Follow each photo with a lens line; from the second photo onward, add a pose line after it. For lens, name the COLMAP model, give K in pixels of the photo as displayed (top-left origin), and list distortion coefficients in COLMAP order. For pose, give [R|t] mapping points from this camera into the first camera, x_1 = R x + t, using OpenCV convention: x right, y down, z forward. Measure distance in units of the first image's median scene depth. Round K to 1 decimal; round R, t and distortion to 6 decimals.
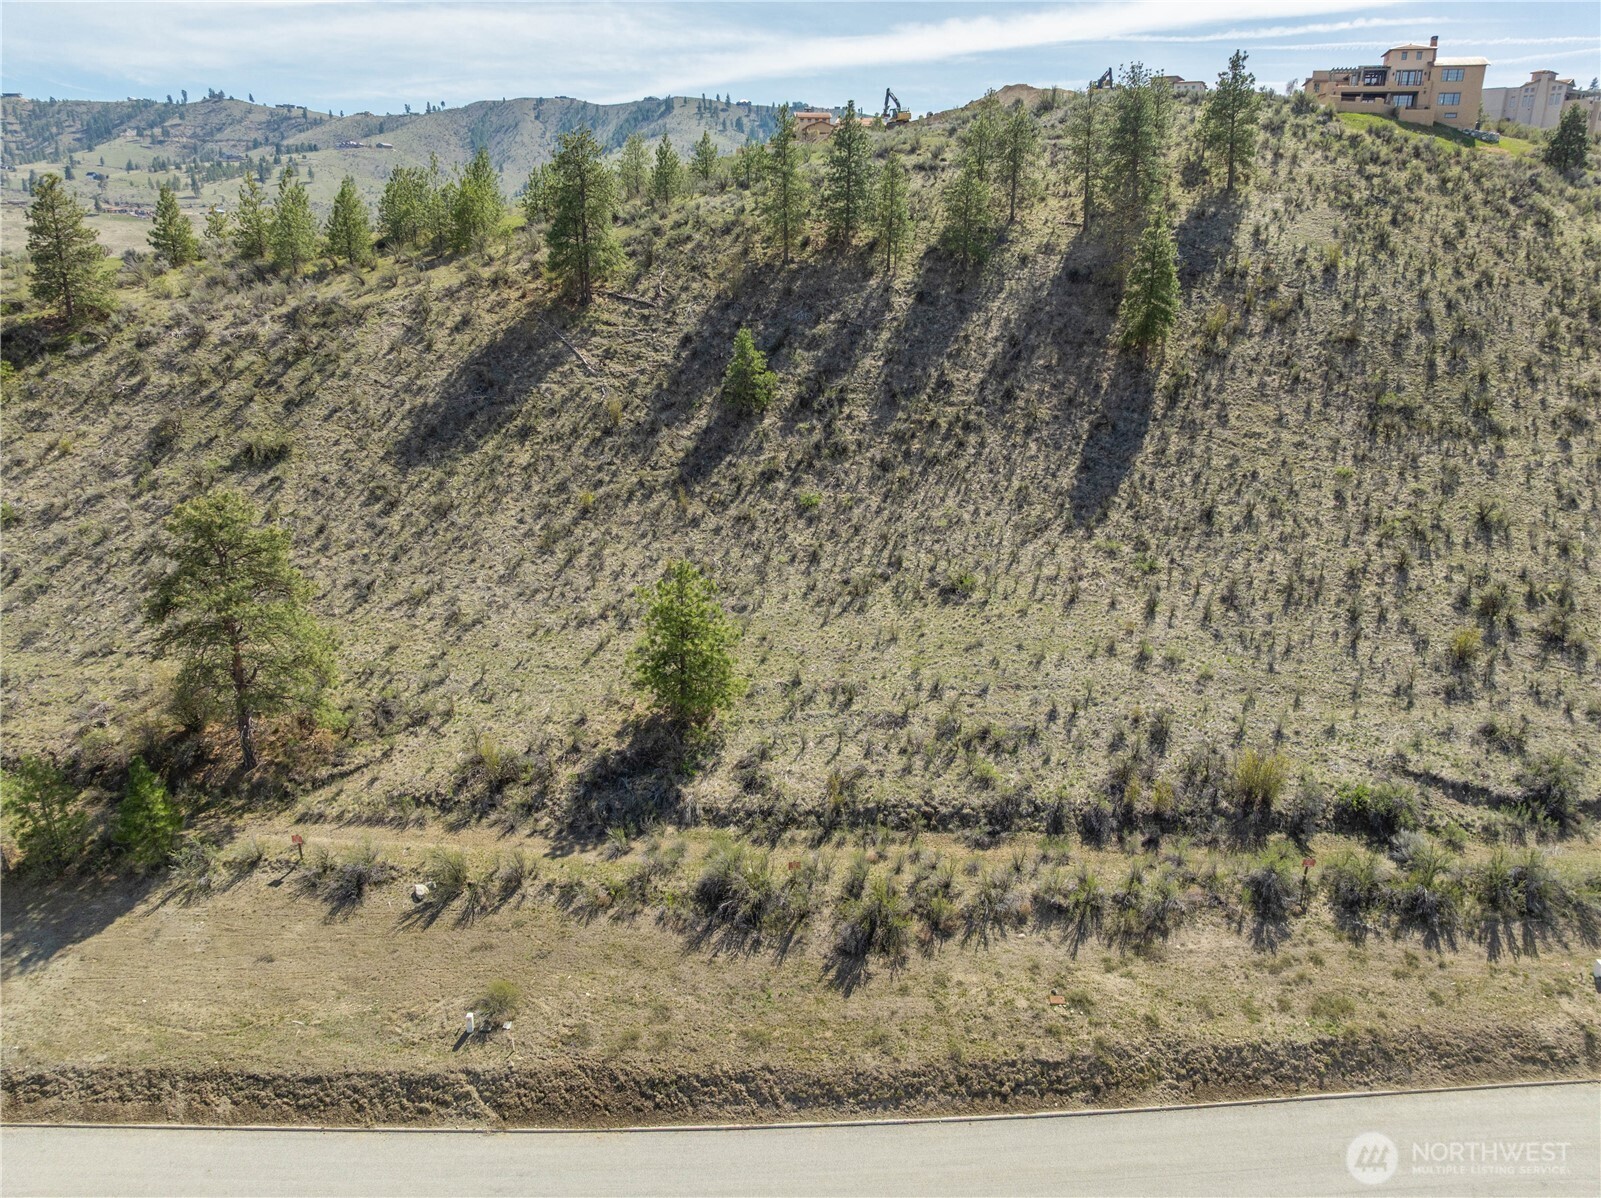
lens RADIAL K [[1116.1, 0, 800.5], [0, 1116.1, 599.0], [0, 0, 1]] dist [-0.040792, 0.006506]
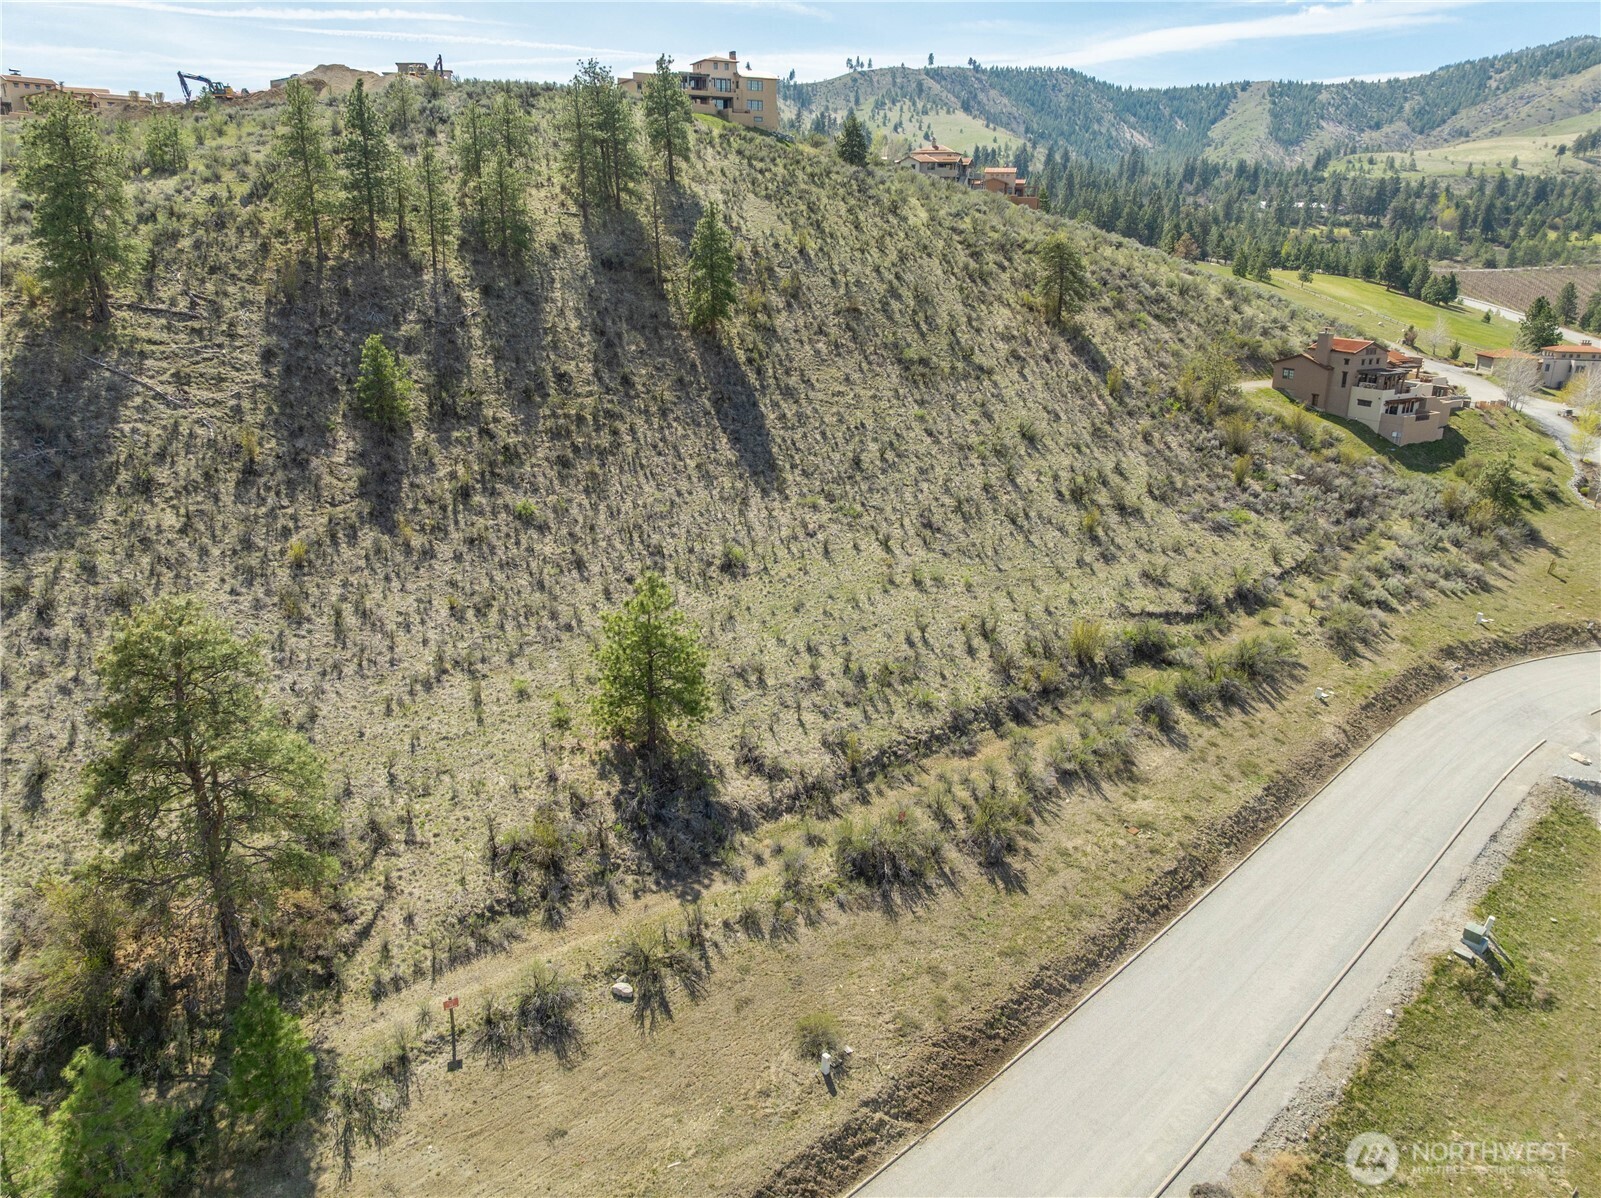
lens RADIAL K [[1116.1, 0, 800.5], [0, 1116.1, 599.0], [0, 0, 1]] dist [-0.040792, 0.006506]
pose [[0.737606, -0.215877, 0.639792, -0.474804], [0.208436, 0.974037, 0.088354, -0.053130], [-0.642255, 0.068185, 0.763452, 0.148179]]
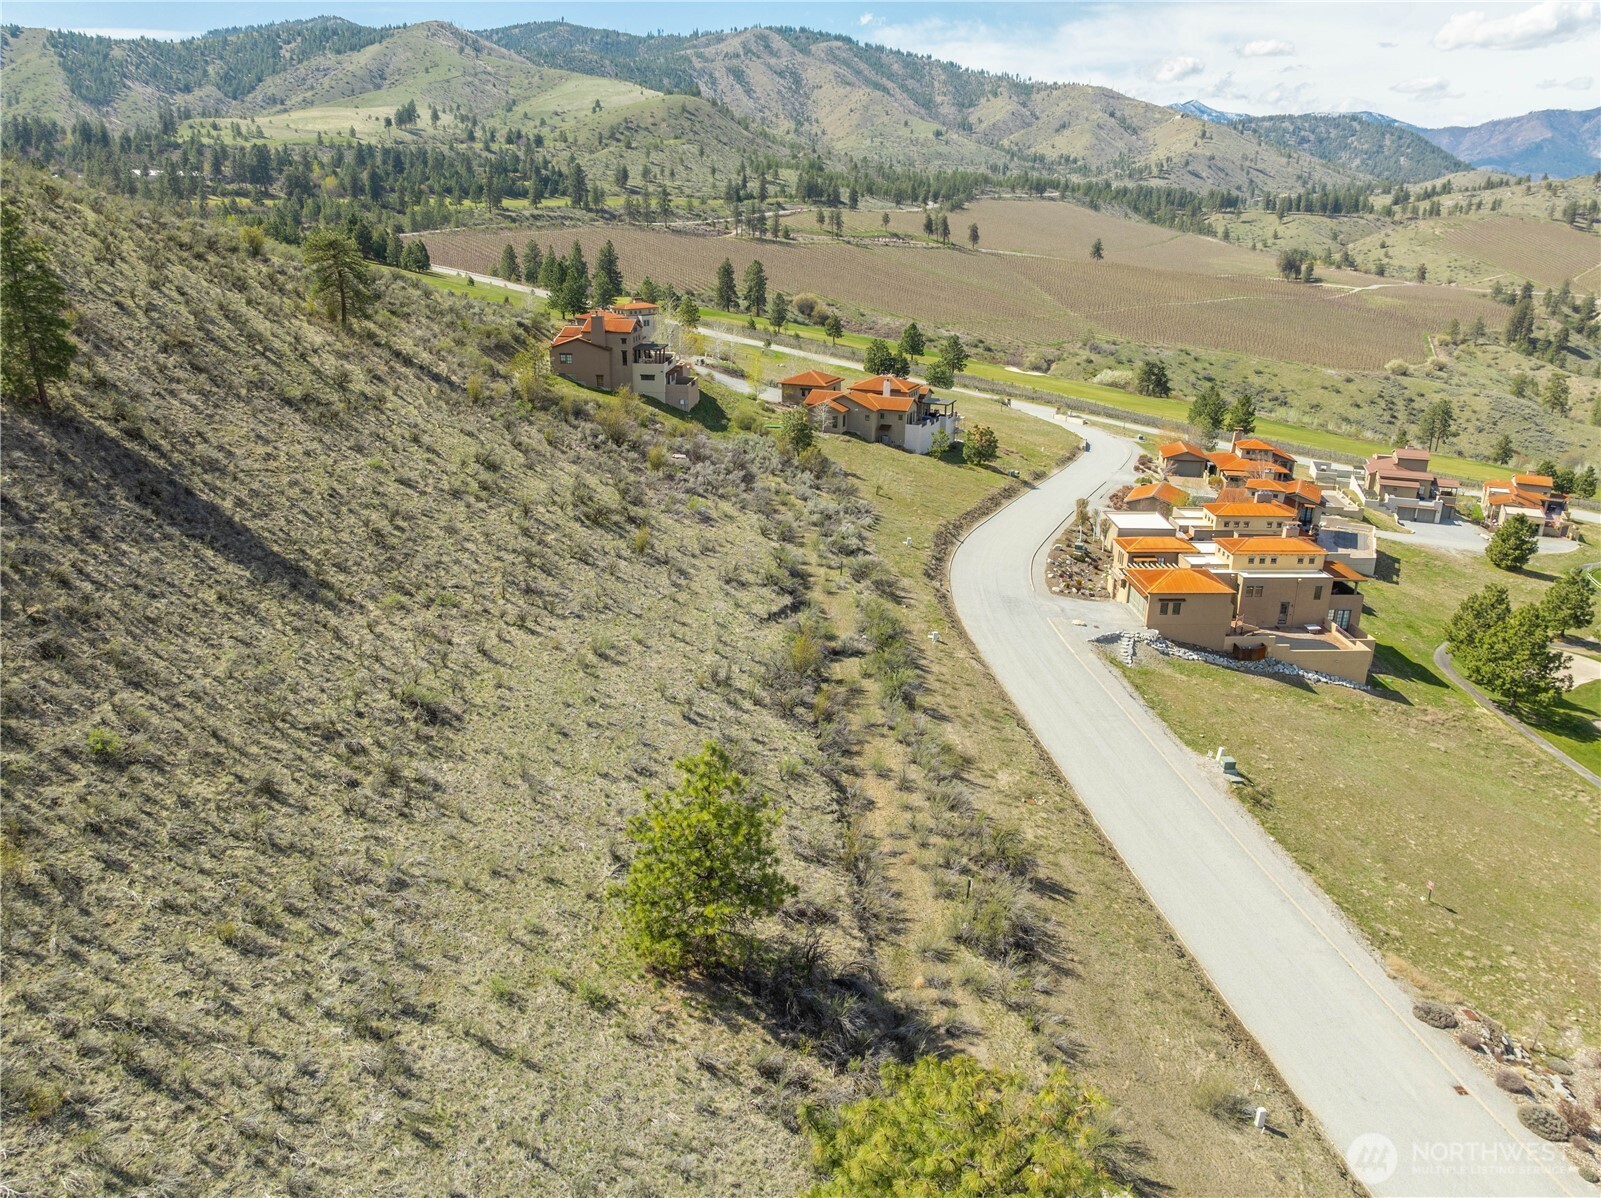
lens RADIAL K [[1117.9, 0, 800.5], [0, 1117.9, 599.0], [0, 0, 1]] dist [-0.070527, 0.042405]
pose [[-0.115223, -0.341417, 0.932823, -0.555540], [0.294065, 0.885261, 0.360333, -0.265417], [-0.948815, 0.315829, -0.001604, 0.701568]]
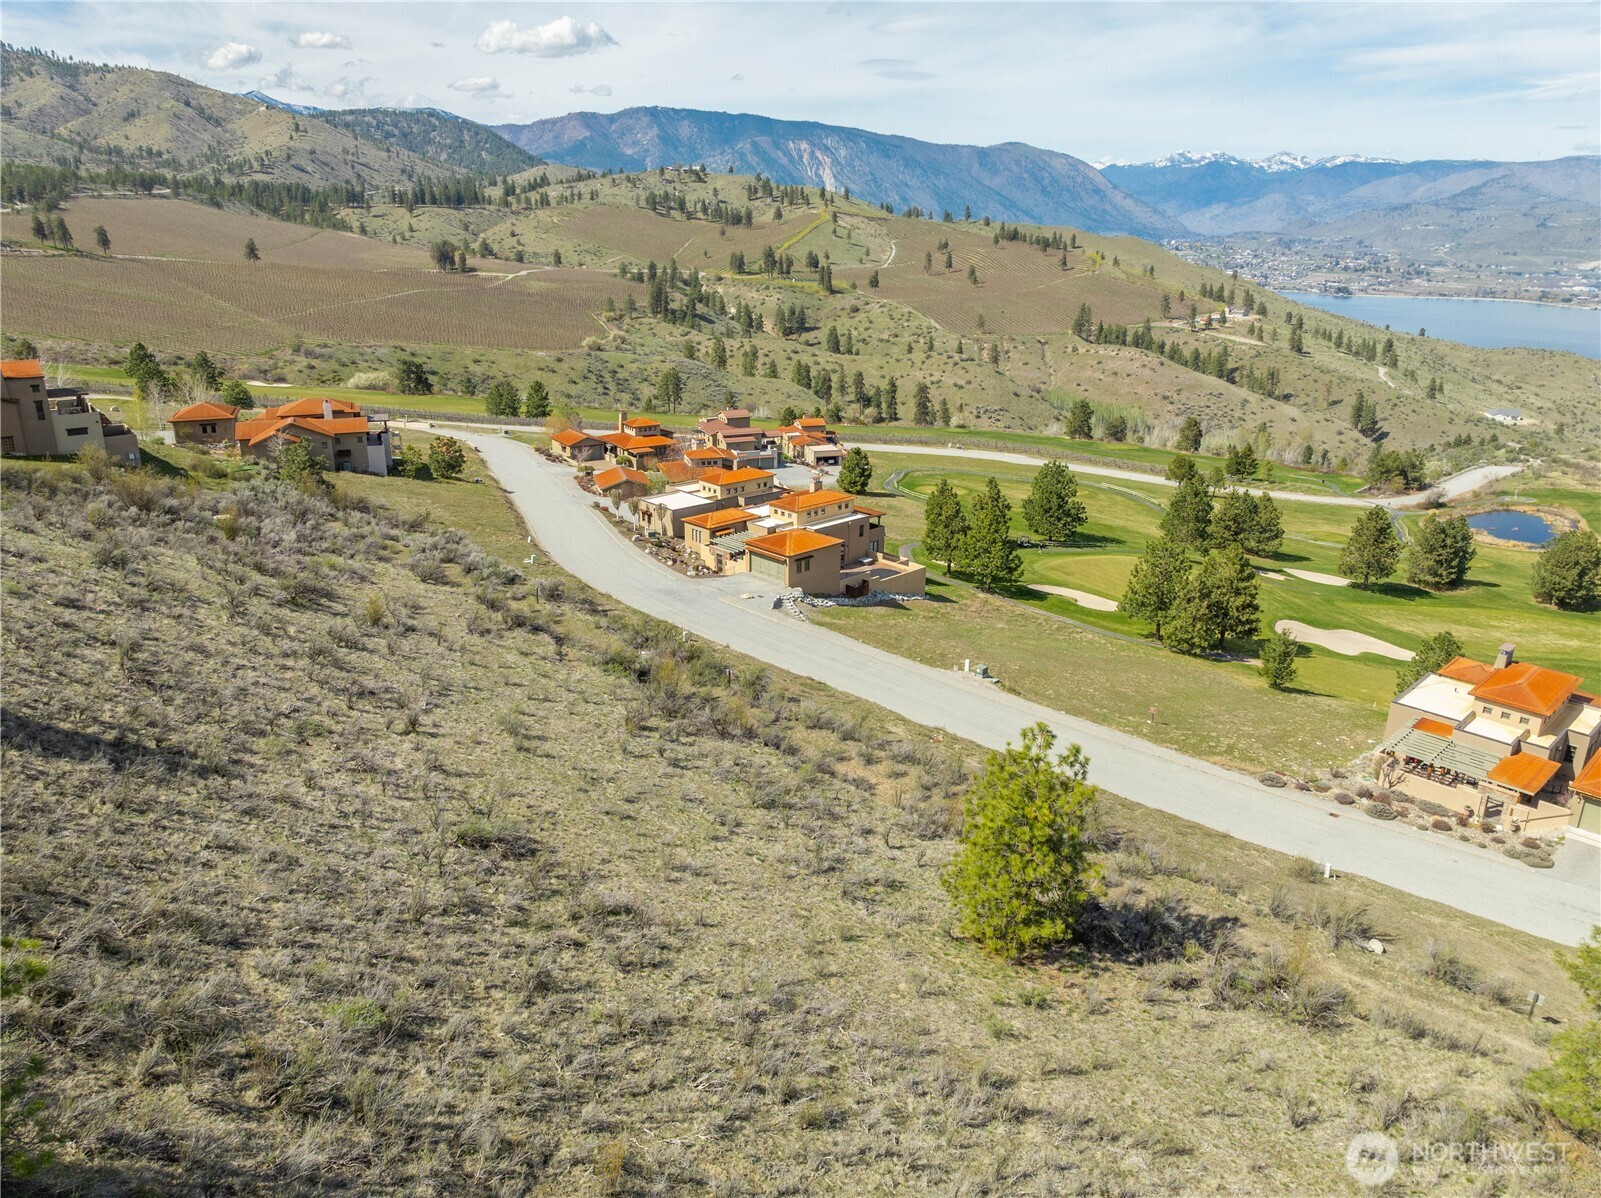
lens RADIAL K [[1116.1, 0, 800.5], [0, 1116.1, 599.0], [0, 0, 1]] dist [-0.040792, 0.006506]
pose [[-0.749921, -0.234545, 0.618552, -0.315566], [0.185875, 0.822659, 0.537291, -0.396751], [-0.634877, 0.517900, -0.573334, 1.121889]]
